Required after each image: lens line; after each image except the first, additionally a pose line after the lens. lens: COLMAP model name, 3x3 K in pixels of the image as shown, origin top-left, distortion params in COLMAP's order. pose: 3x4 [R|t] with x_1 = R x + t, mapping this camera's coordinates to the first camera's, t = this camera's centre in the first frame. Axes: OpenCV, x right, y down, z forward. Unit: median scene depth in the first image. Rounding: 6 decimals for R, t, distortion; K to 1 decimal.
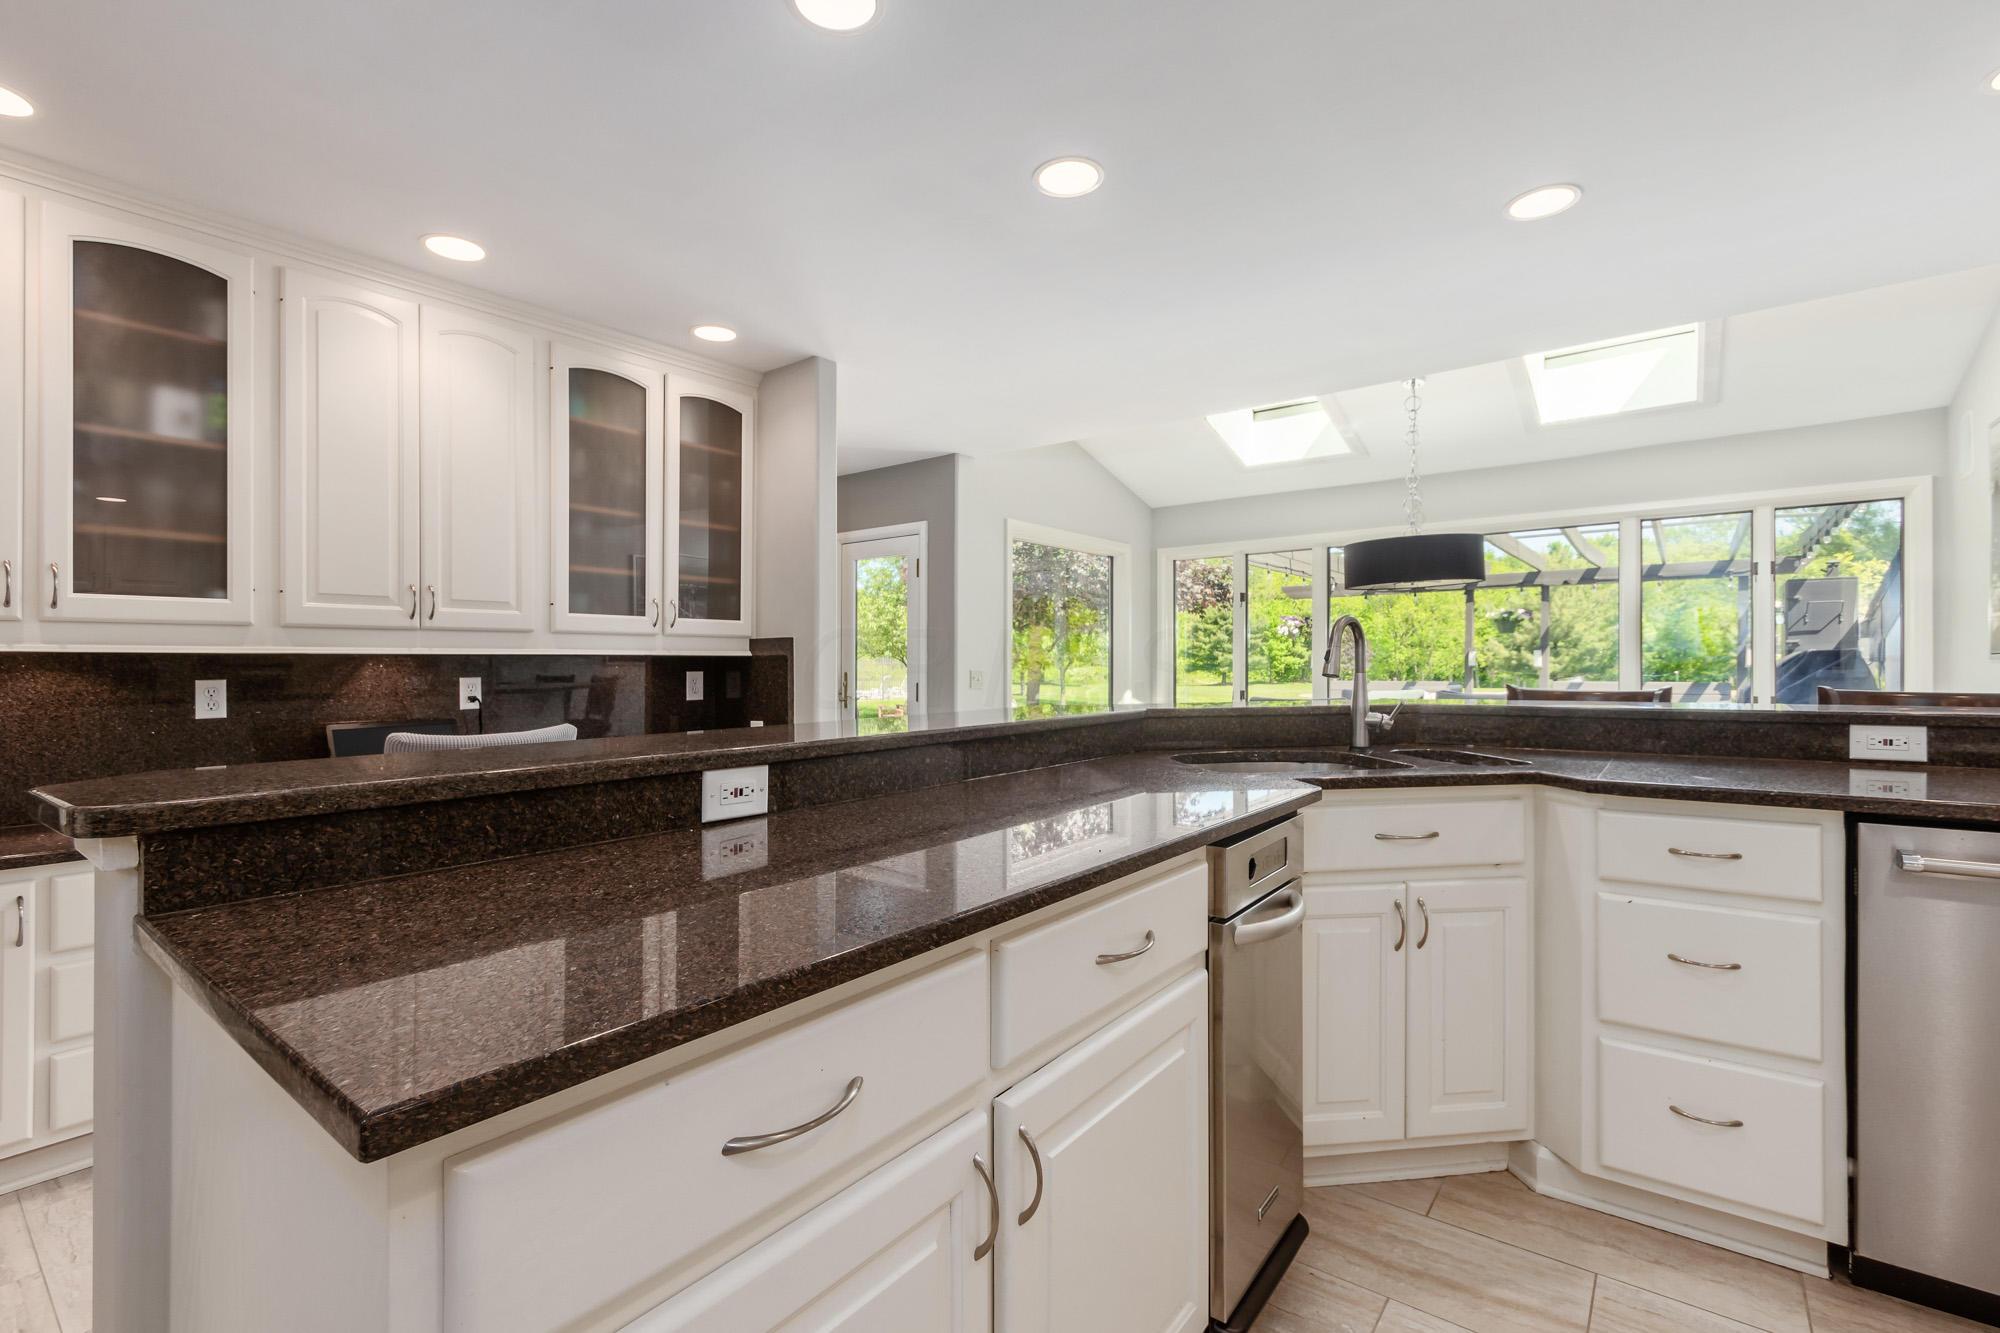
lens RADIAL K [[899.1, 0, 990.5], [0, 899.1, 665.2], [0, 0, 1]] dist [-0.004115, -0.000857]
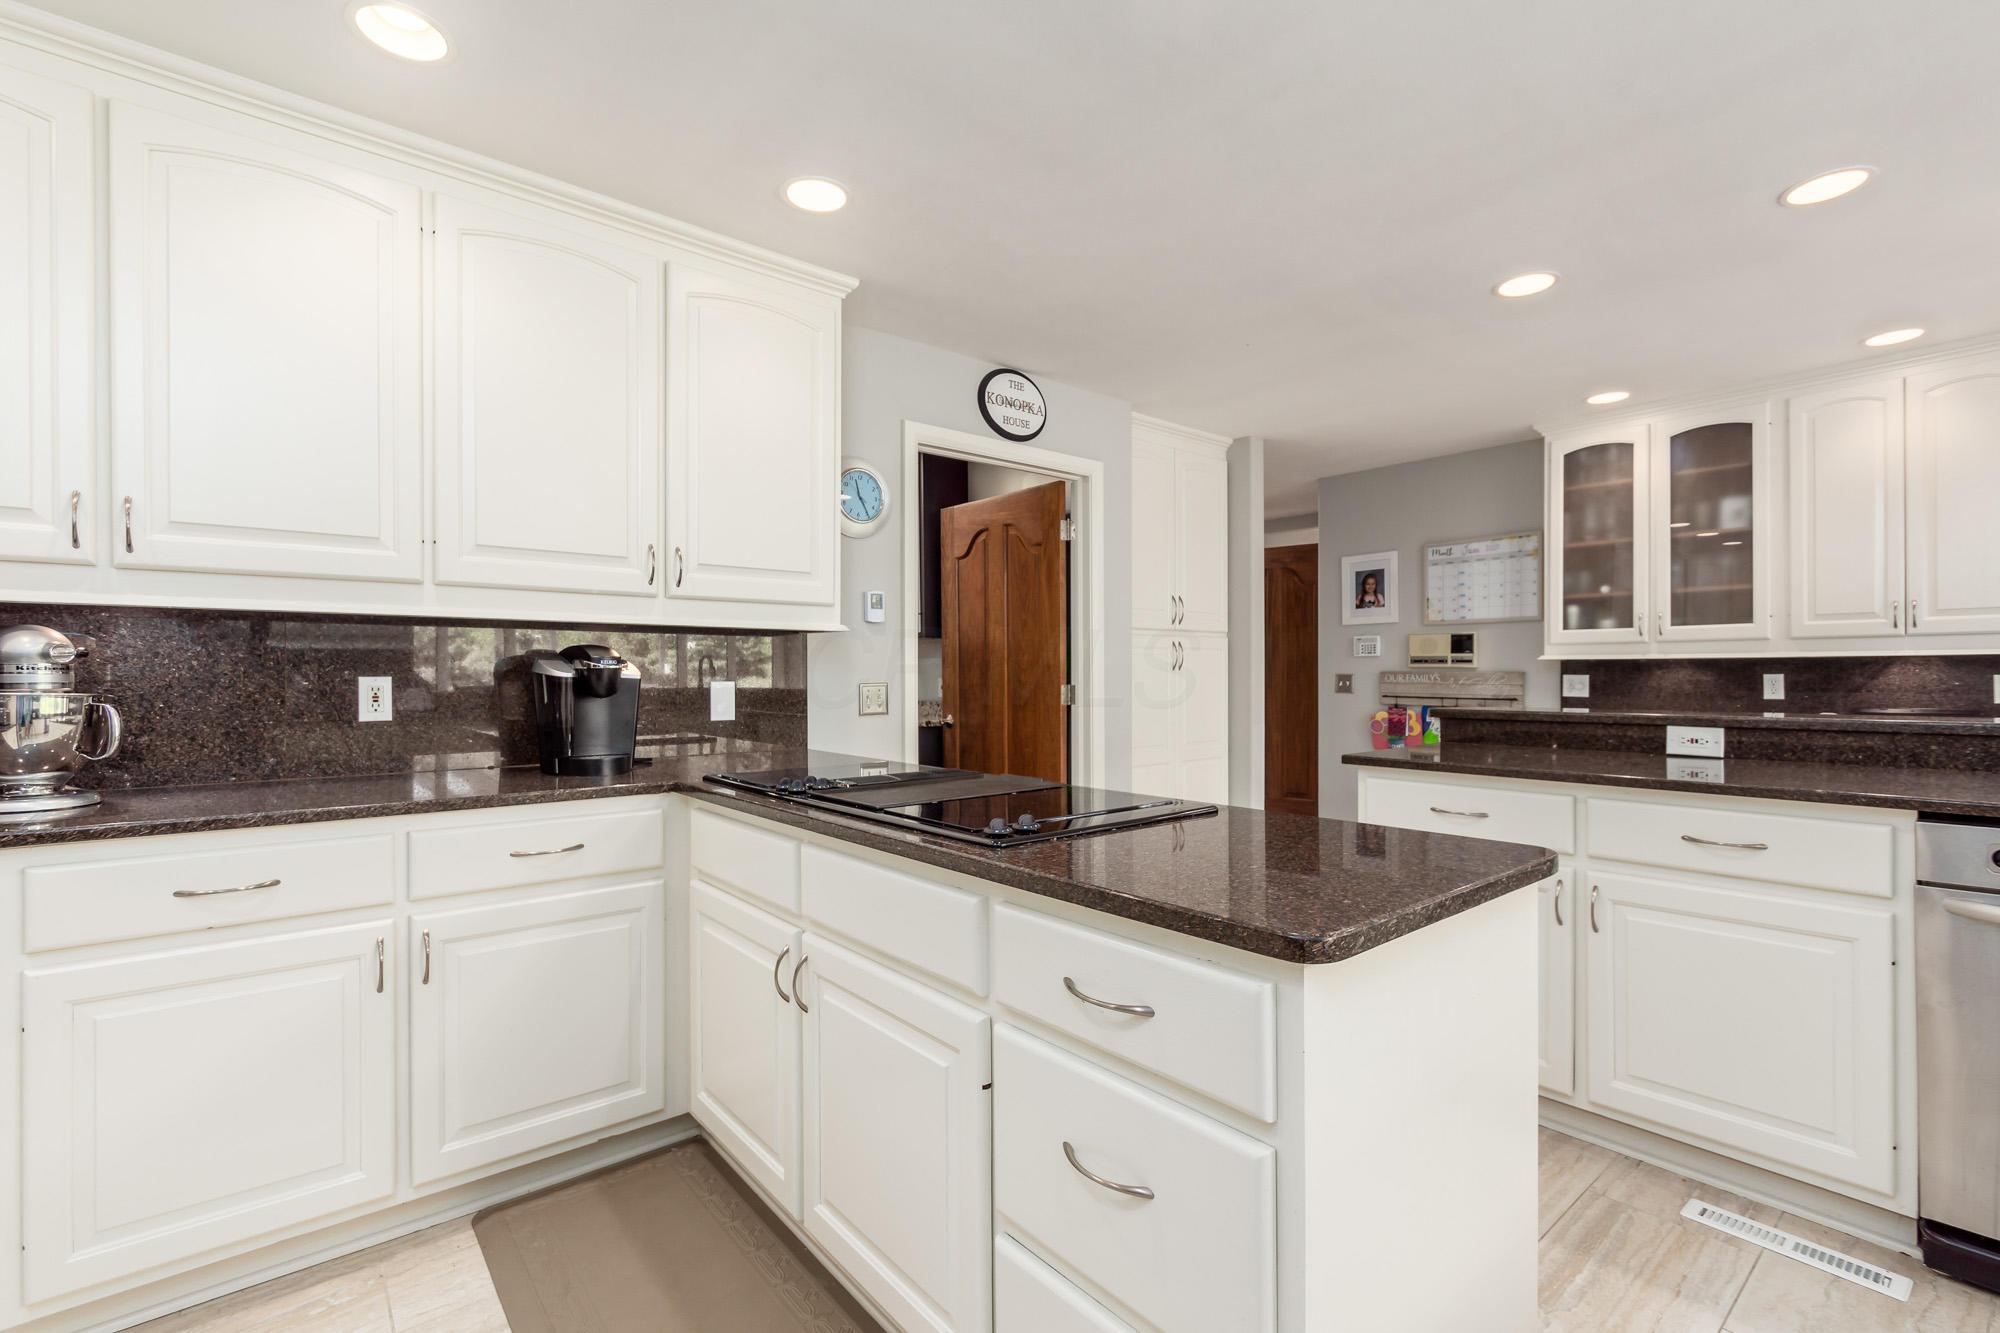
lens RADIAL K [[899.1, 0, 994.4], [0, 899.1, 668.1], [0, 0, 1]] dist [-0.004115, -0.000857]
pose [[-0.209952, 0.003911, -0.977704, 0.987778], [0.007802, 0.999967, 0.002324, -0.009091], [0.977681, -0.007140, -0.209975, 0.016354]]
